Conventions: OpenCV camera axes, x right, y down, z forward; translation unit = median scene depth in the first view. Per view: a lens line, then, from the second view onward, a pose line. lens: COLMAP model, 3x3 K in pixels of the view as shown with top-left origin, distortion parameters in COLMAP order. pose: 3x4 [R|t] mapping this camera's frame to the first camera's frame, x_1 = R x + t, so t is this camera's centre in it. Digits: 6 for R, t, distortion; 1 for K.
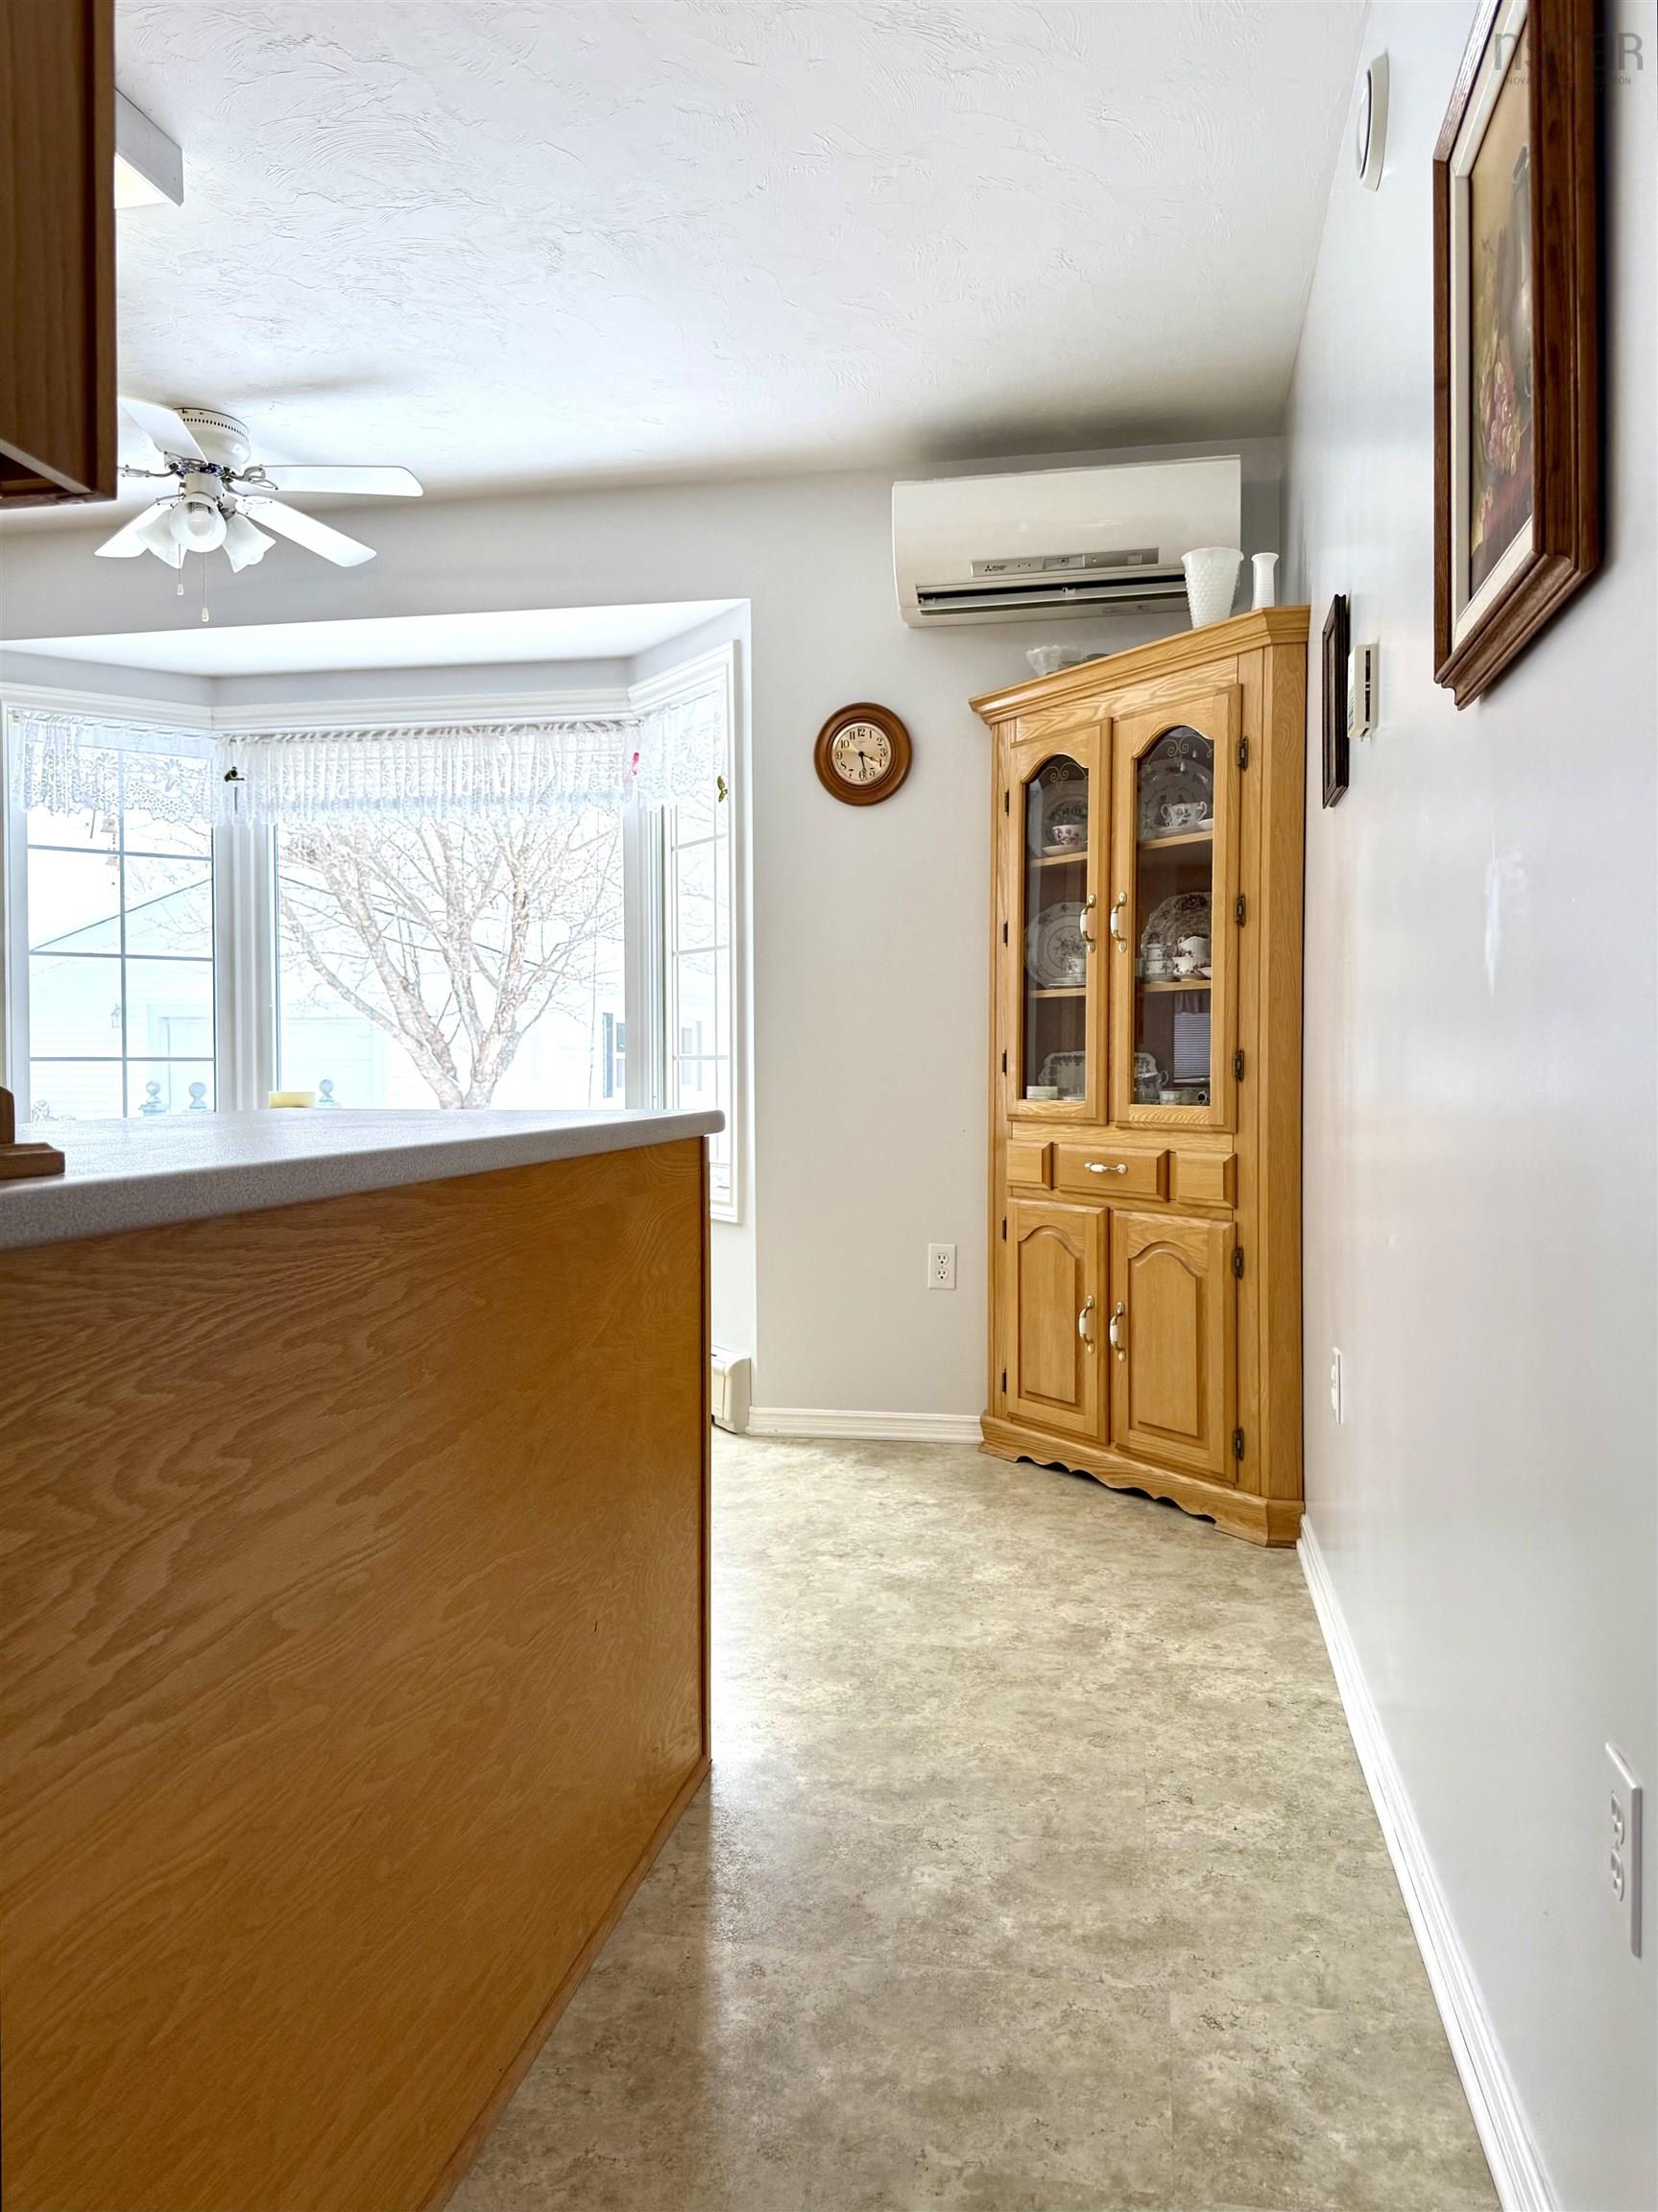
lens RADIAL K [[1573.5, 0, 868.9], [0, 1573.5, 1128.3], [0, 0, 1]] dist [0.024803, -0.033936]
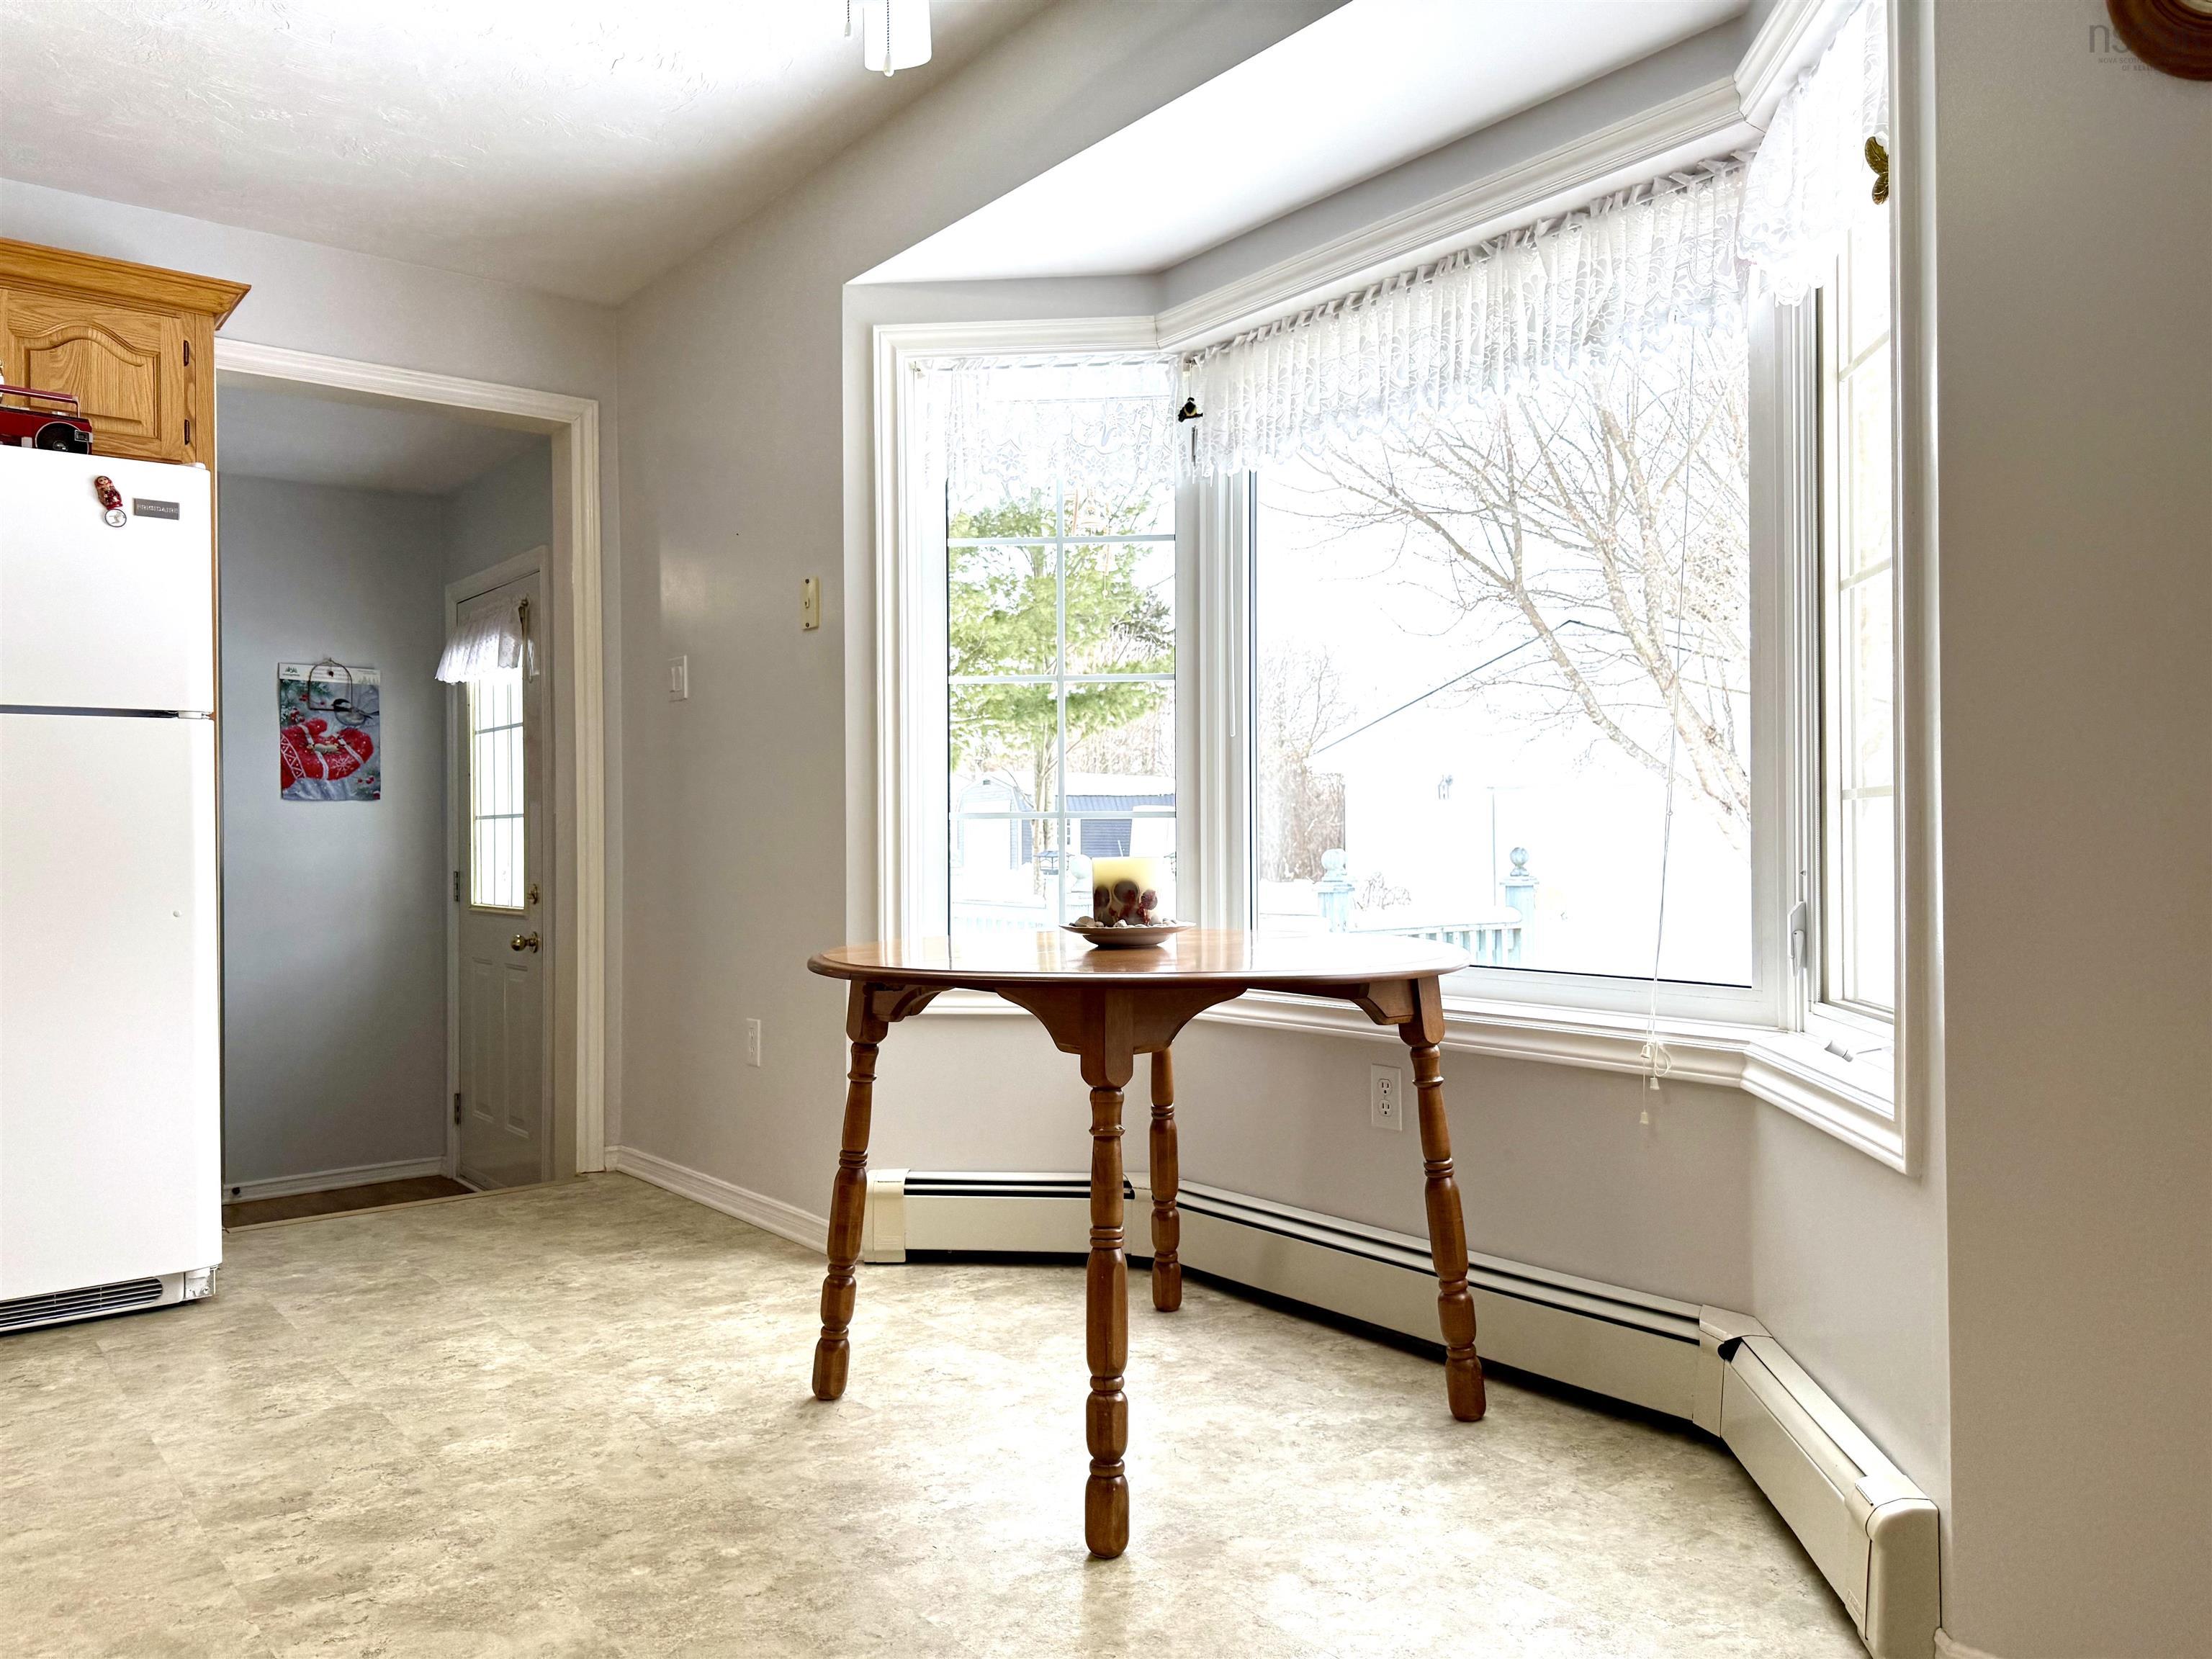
lens RADIAL K [[1573.6, 0, 1106.6], [0, 1573.6, 835.6], [0, 0, 1]] dist [0.024803, -0.033936]
pose [[0.756075, -0.011256, -0.654388, 0.031299], [-0.015976, 0.999237, -0.035646, -0.012350], [0.654290, 0.037406, 0.755318, 0.583069]]
